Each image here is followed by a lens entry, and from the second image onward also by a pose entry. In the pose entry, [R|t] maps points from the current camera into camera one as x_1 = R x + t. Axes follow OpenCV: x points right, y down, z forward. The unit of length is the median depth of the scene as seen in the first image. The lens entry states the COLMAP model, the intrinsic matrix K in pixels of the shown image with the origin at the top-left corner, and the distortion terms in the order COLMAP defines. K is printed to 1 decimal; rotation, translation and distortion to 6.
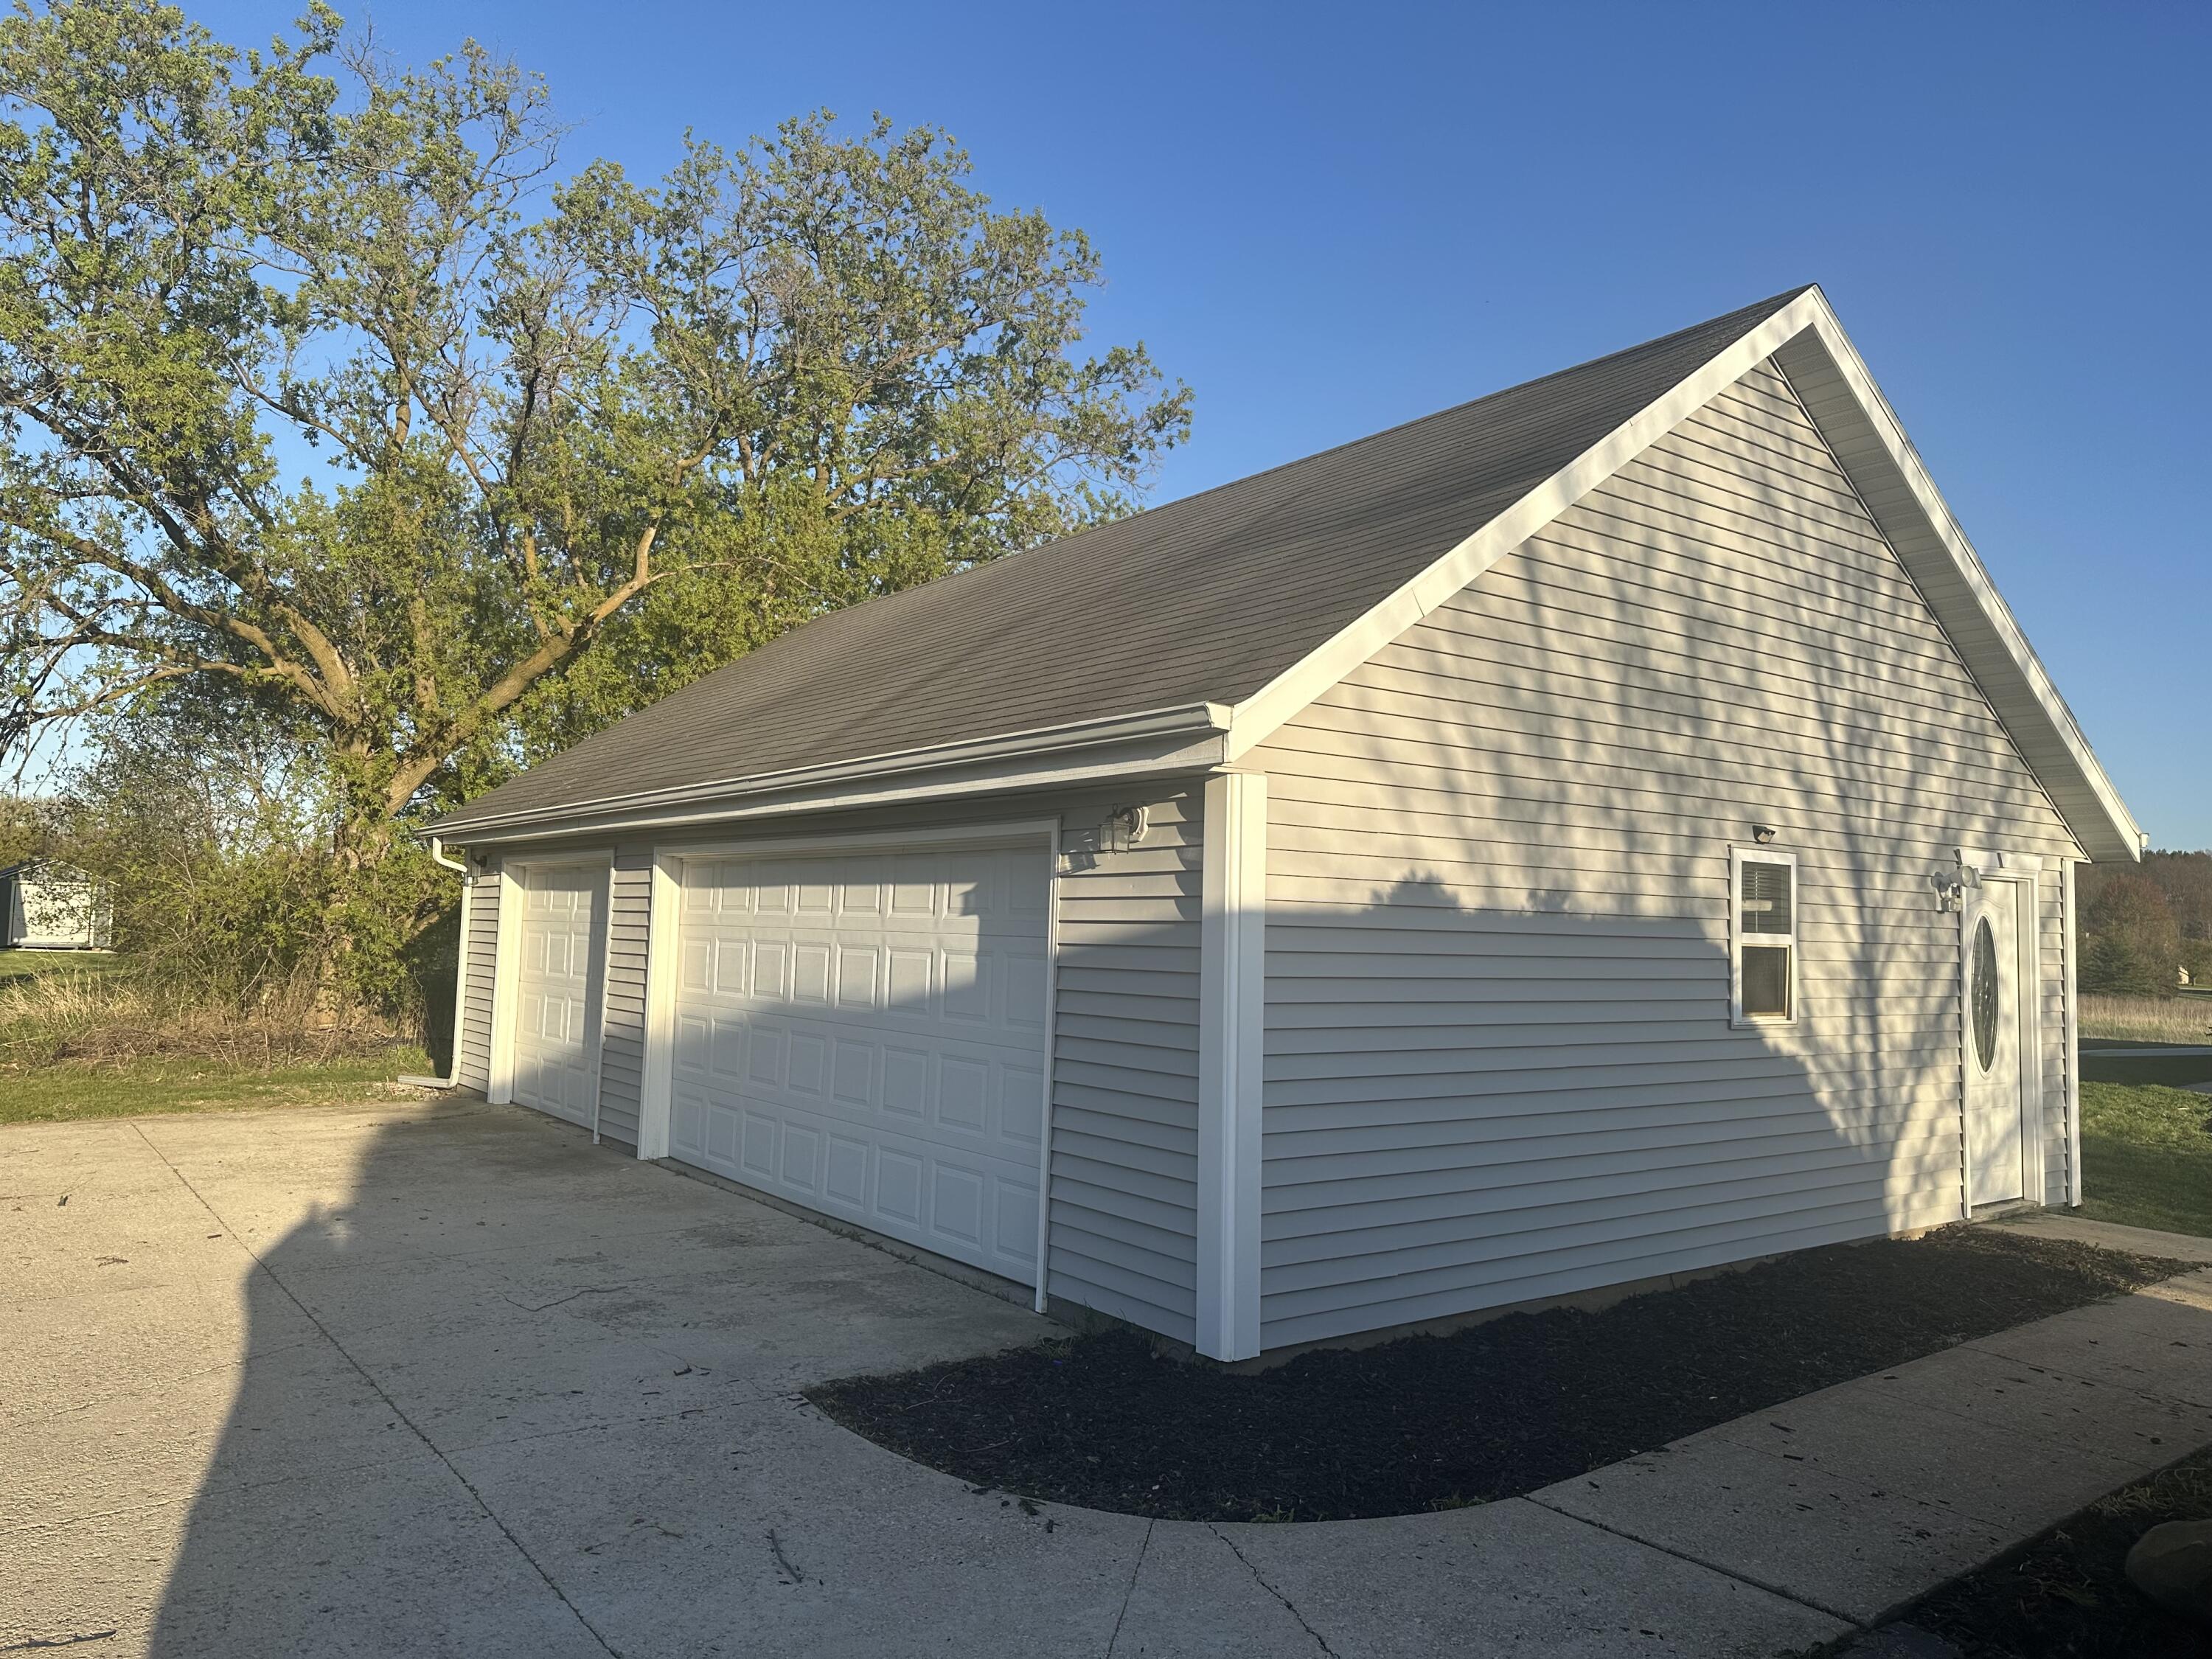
lens RADIAL K [[1542.7, 0, 1110.0], [0, 1542.7, 827.6], [0, 0, 1]] dist [0.181911, -0.406972]
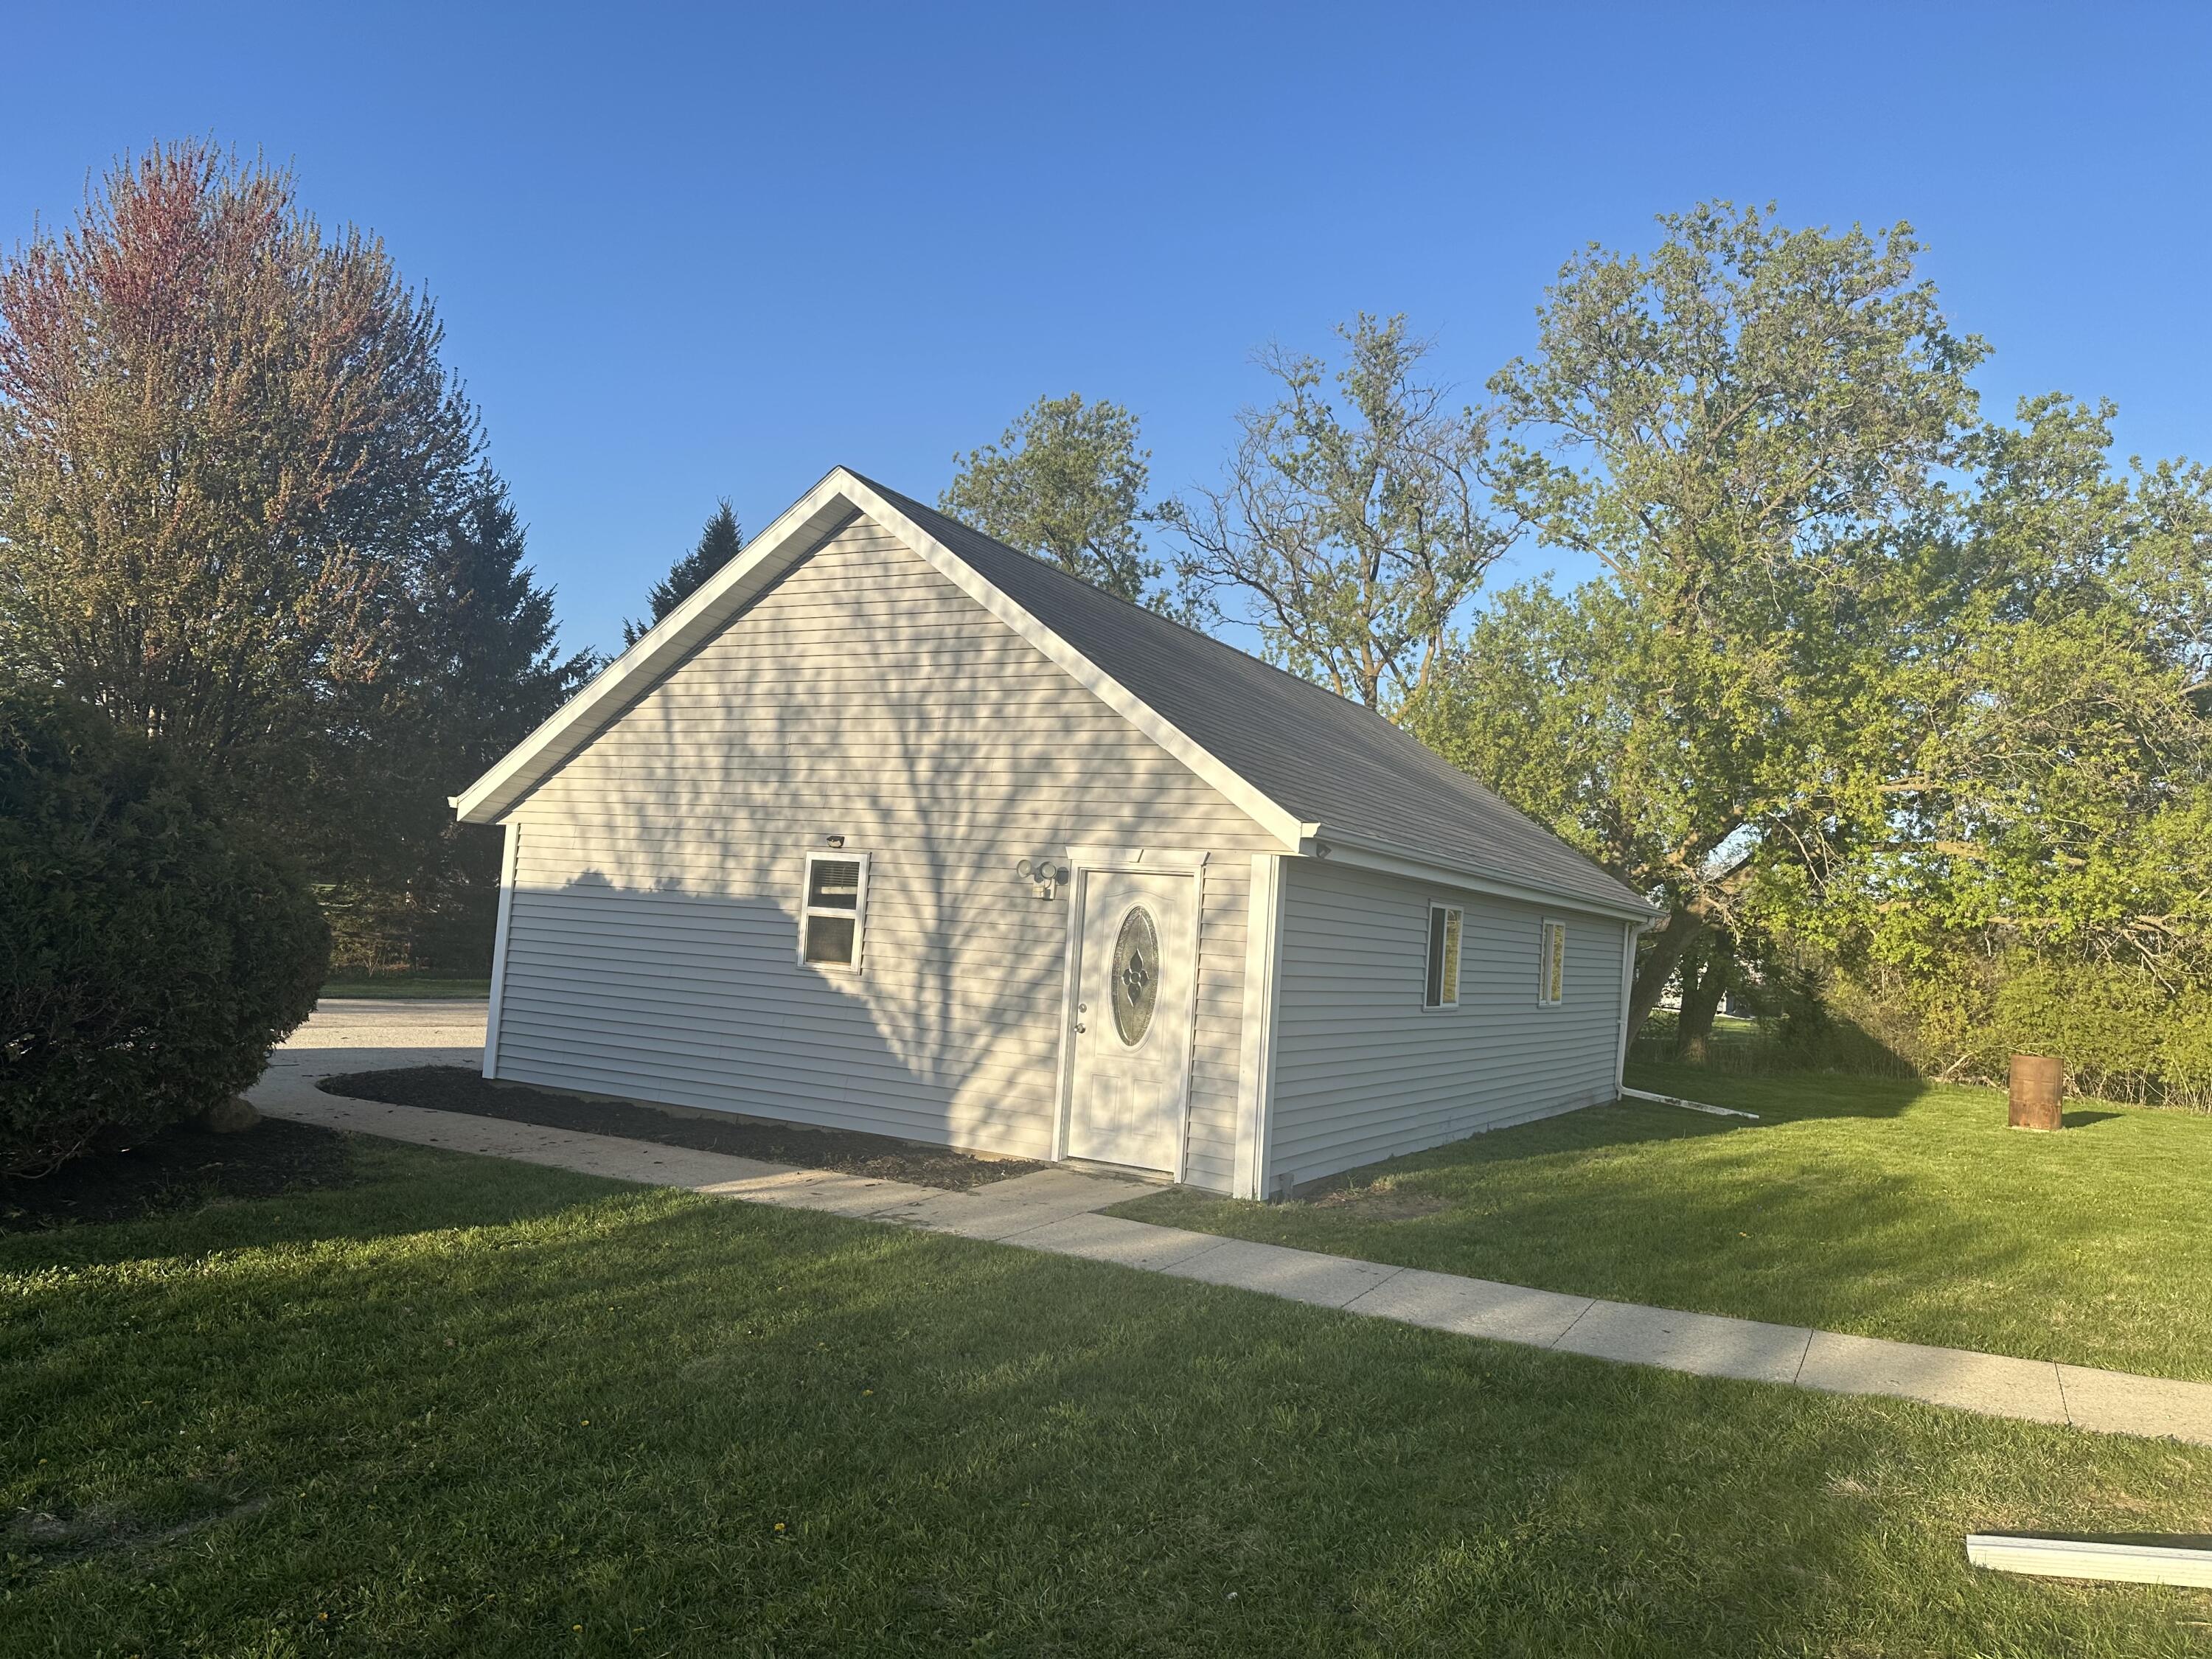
lens RADIAL K [[1542.7, 0, 1110.0], [0, 1542.7, 827.6], [0, 0, 1]] dist [0.181911, -0.406972]
pose [[0.401850, -0.056172, -0.913981, 1.879119], [0.000189, 0.998122, -0.061260, 0.081264], [0.915705, 0.024444, 0.401106, 0.662538]]
